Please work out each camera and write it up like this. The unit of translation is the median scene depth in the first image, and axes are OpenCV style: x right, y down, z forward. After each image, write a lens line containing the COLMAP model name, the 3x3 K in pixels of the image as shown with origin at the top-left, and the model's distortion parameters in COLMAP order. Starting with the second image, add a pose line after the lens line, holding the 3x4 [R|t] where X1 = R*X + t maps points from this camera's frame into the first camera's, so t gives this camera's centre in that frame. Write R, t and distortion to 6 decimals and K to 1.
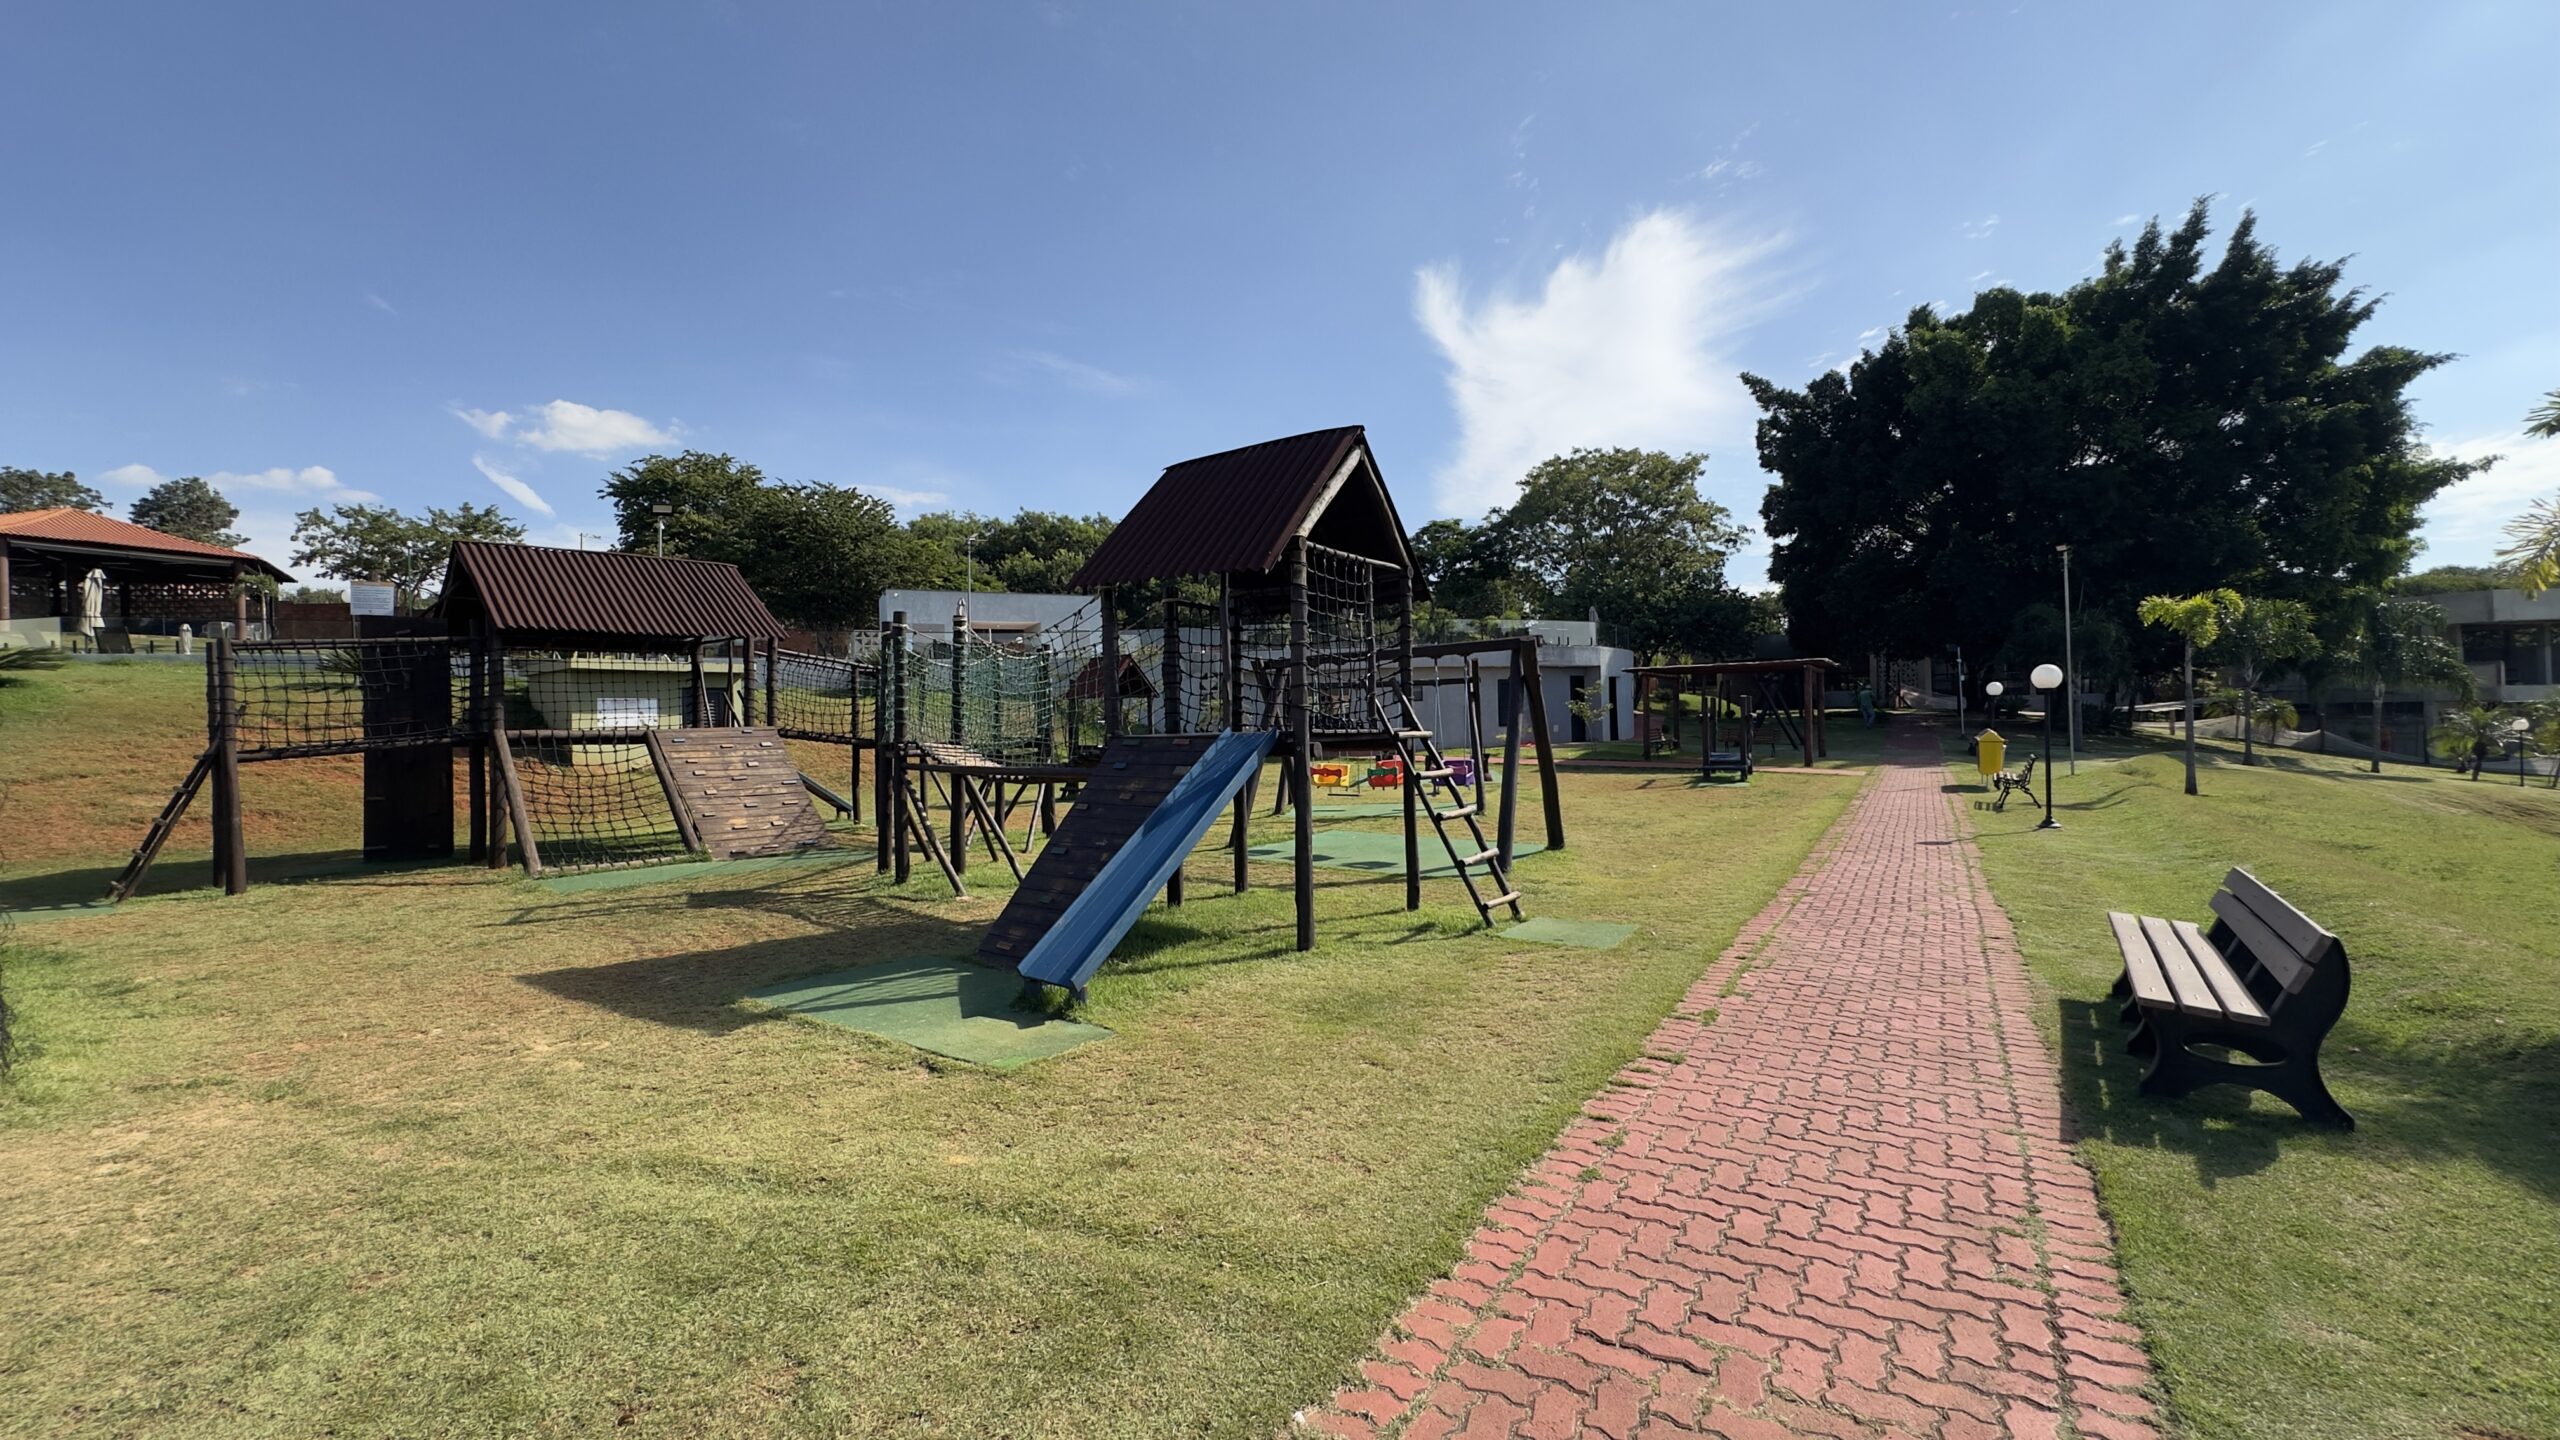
lens RADIAL K [[1041.3, 0, 1280.0], [0, 1041.3, 720.0], [0, 0, 1]] dist [0.001905, -0.000020]
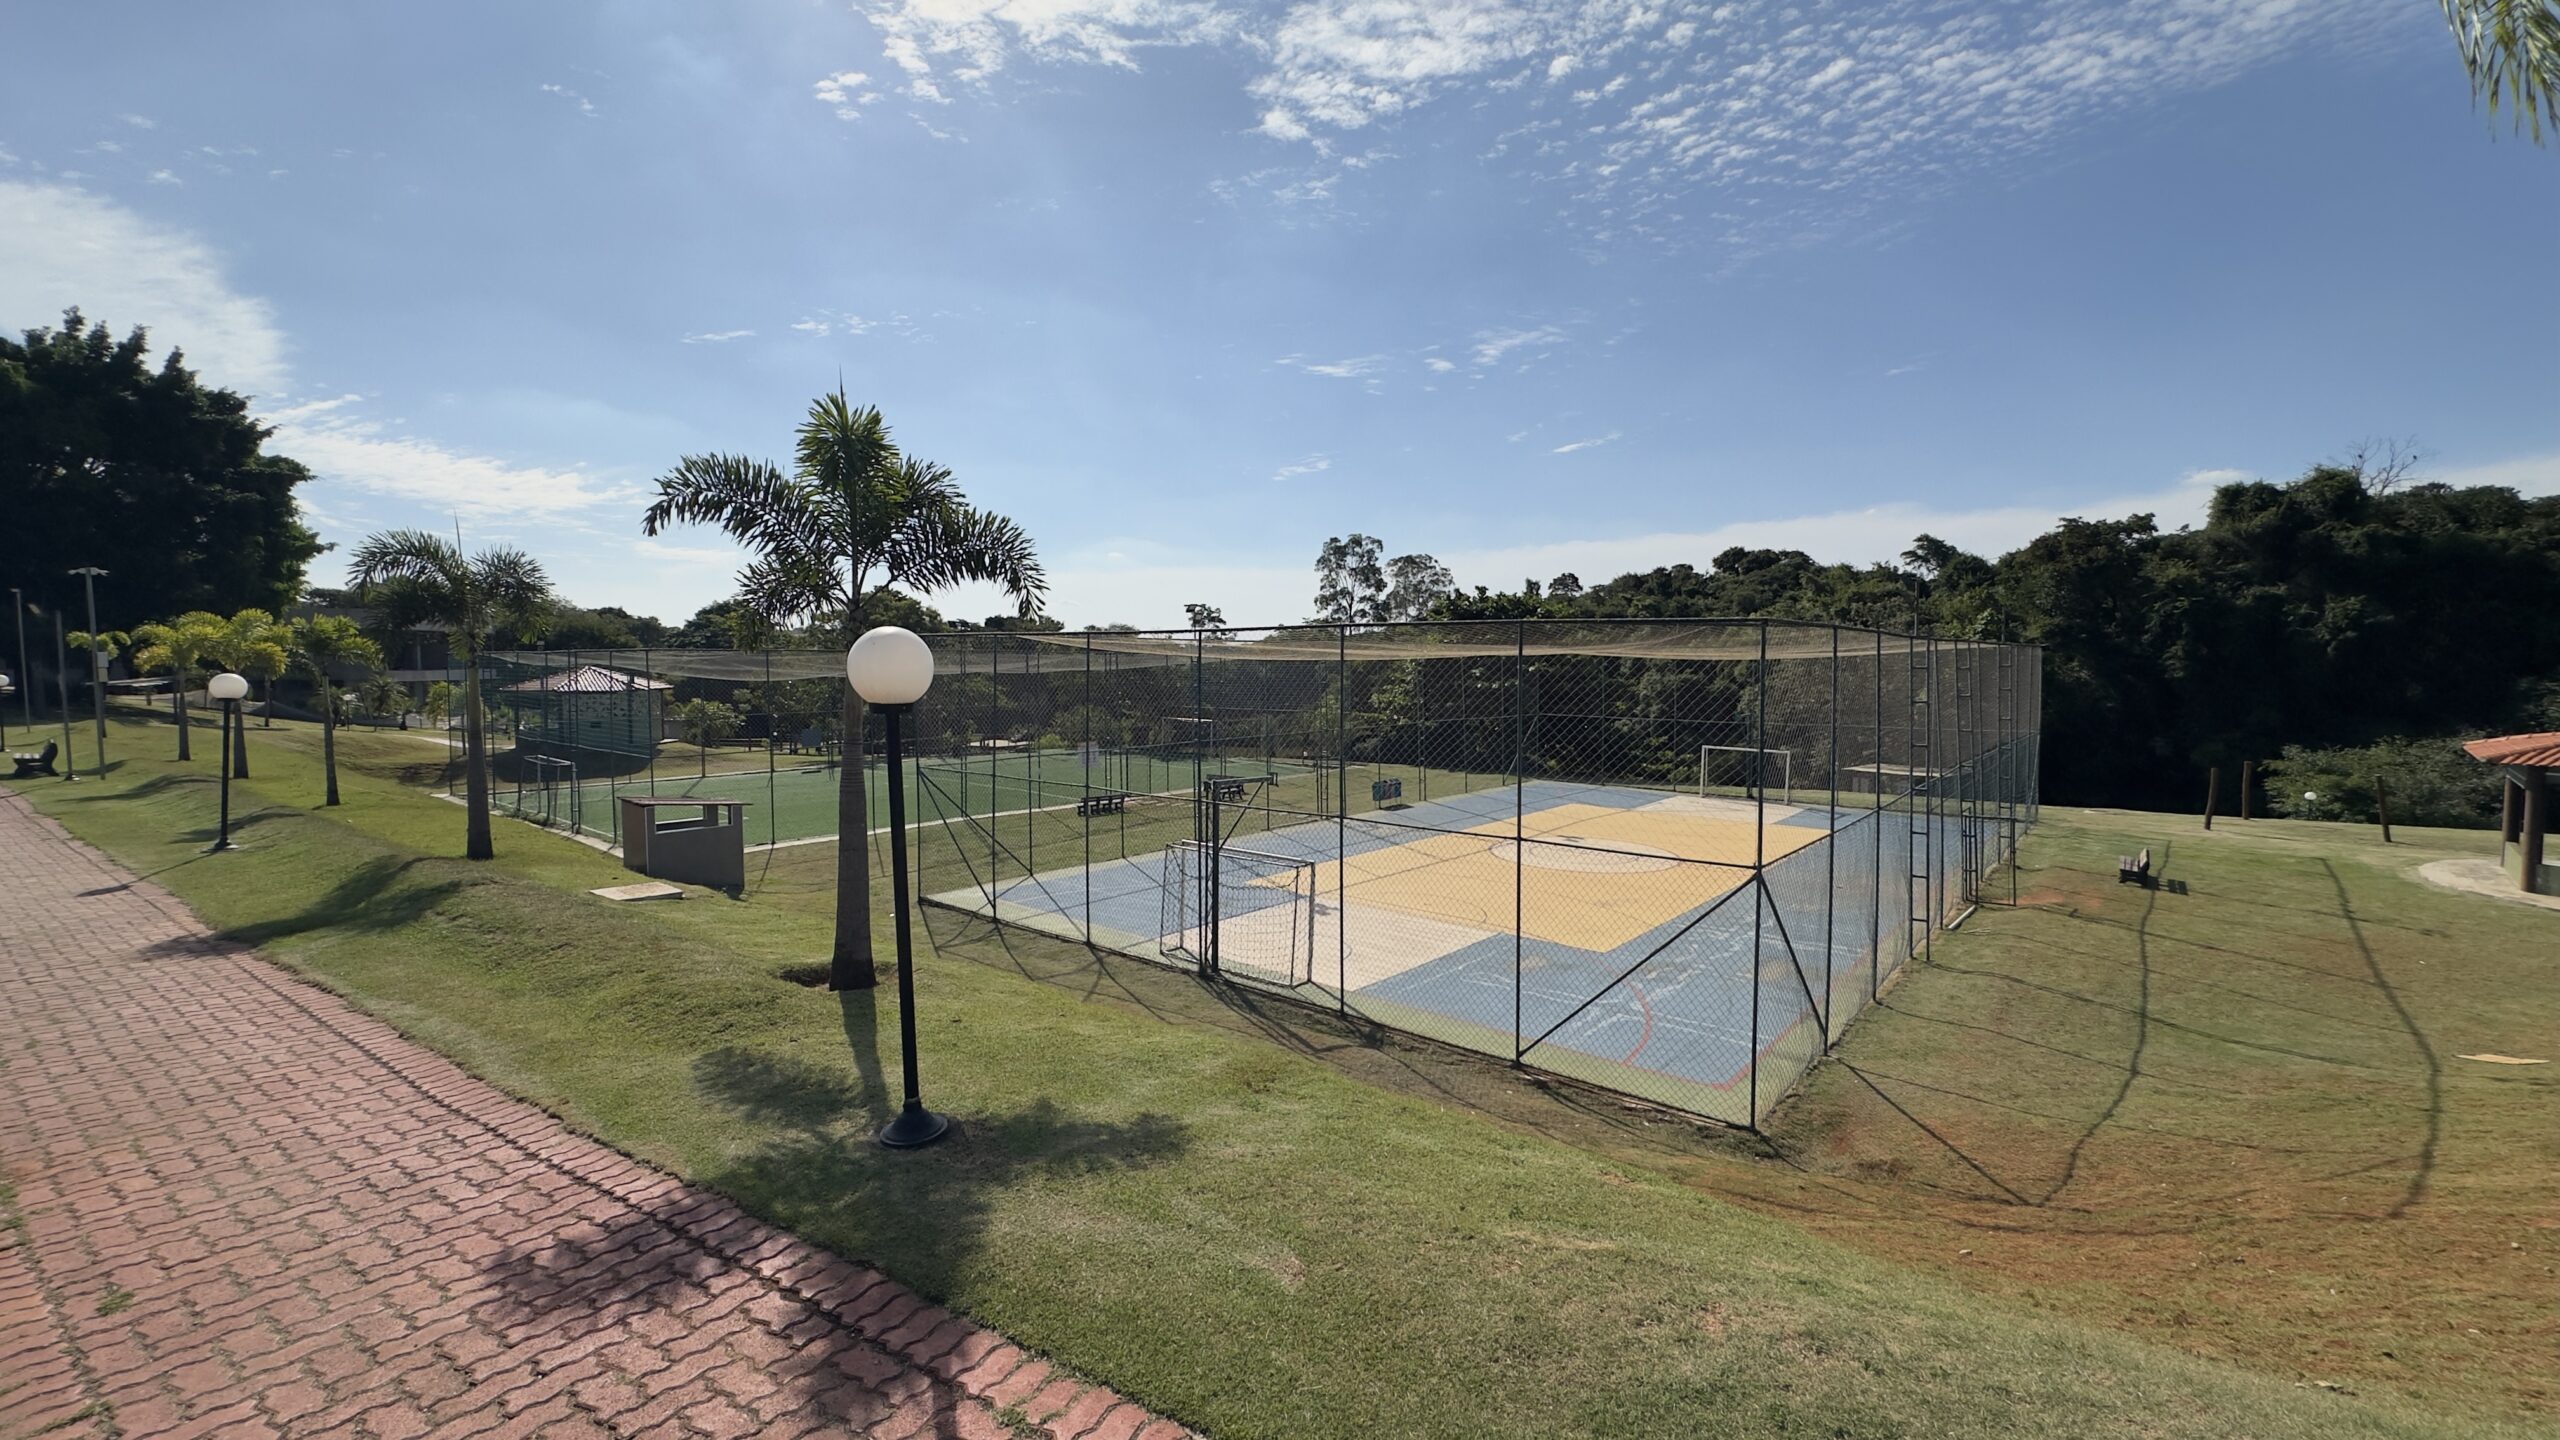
lens RADIAL K [[1041.3, 0, 1280.0], [0, 1041.3, 720.0], [0, 0, 1]] dist [0.001905, -0.000020]
pose [[0.068388, -0.031320, 0.997167, -0.276706], [-0.001993, 0.999501, 0.031530, -0.009347], [-0.997657, -0.004144, 0.068291, -0.403336]]
